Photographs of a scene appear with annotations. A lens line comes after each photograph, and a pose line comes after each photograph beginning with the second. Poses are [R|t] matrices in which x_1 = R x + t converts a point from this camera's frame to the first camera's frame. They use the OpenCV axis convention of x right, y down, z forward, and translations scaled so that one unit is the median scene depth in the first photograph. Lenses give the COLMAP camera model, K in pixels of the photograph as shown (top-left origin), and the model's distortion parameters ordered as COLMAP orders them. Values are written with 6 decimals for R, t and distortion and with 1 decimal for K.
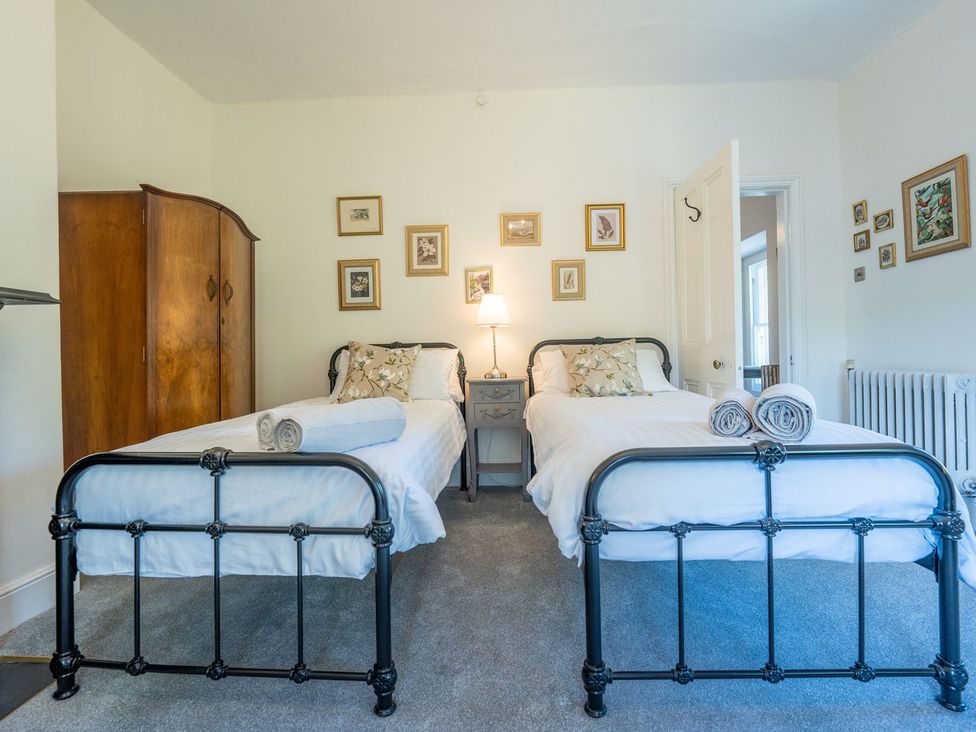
lens RADIAL K [[474.3, 0, 483.2], [0, 474.3, 360.0], [0, 0, 1]] dist [-0.005161, -0.001406]
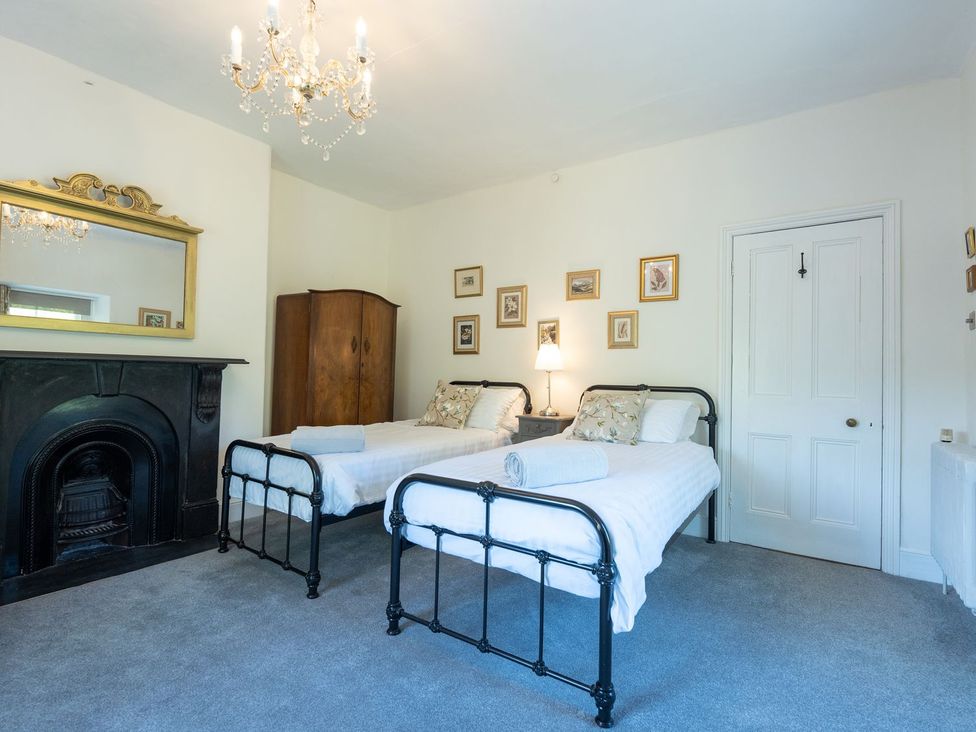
lens RADIAL K [[495.0, 0, 489.4], [0, 495.0, 363.1], [0, 0, 1]] dist [-0.009279, -0.001720]
pose [[0.839989, 0.024970, -0.542029, 0.538473], [-0.040247, 0.999056, -0.016347, -0.062700], [0.541109, 0.035546, 0.840201, -0.105147]]
